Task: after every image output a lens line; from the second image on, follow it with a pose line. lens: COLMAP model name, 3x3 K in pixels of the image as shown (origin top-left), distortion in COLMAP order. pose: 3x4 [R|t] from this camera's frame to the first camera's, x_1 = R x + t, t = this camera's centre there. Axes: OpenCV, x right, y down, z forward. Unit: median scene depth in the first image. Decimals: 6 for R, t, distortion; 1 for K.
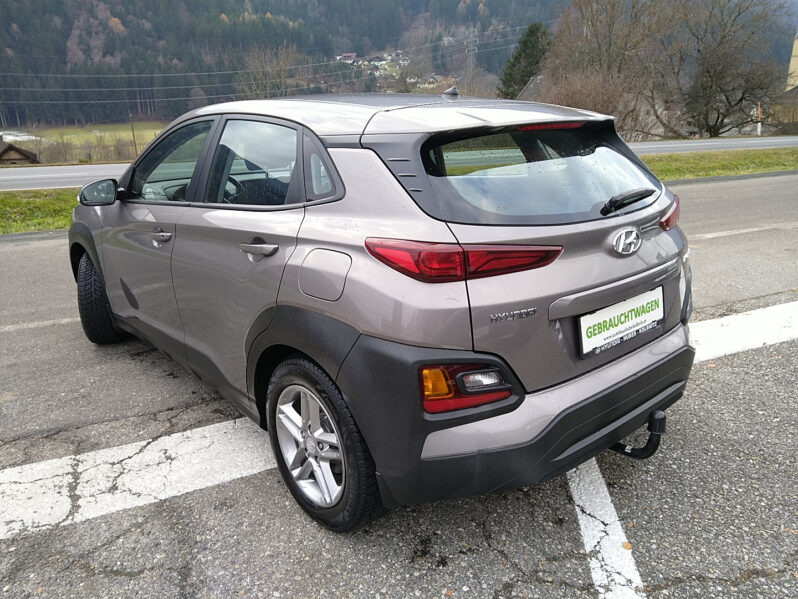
lens RADIAL K [[626.4, 0, 399.0], [0, 626.4, 299.5], [0, 0, 1]] dist [-0.000247, -0.000831]
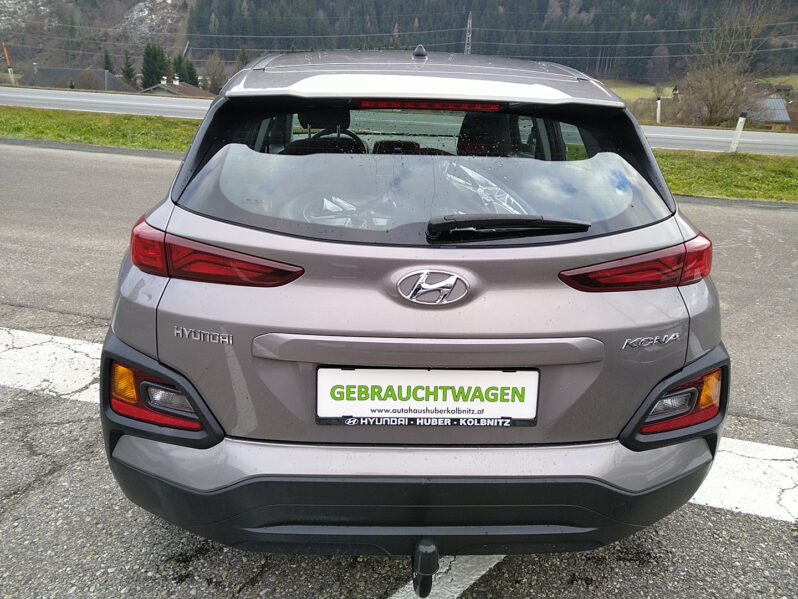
lens RADIAL K [[616.7, 0, 399.0], [0, 616.7, 299.5], [0, 0, 1]] dist [0.061964, -0.083561]
pose [[0.773012, 0.260248, -0.578554, 0.676889], [-0.224386, 0.965193, 0.134363, -0.149154], [0.593384, 0.025955, 0.804501, 0.419363]]
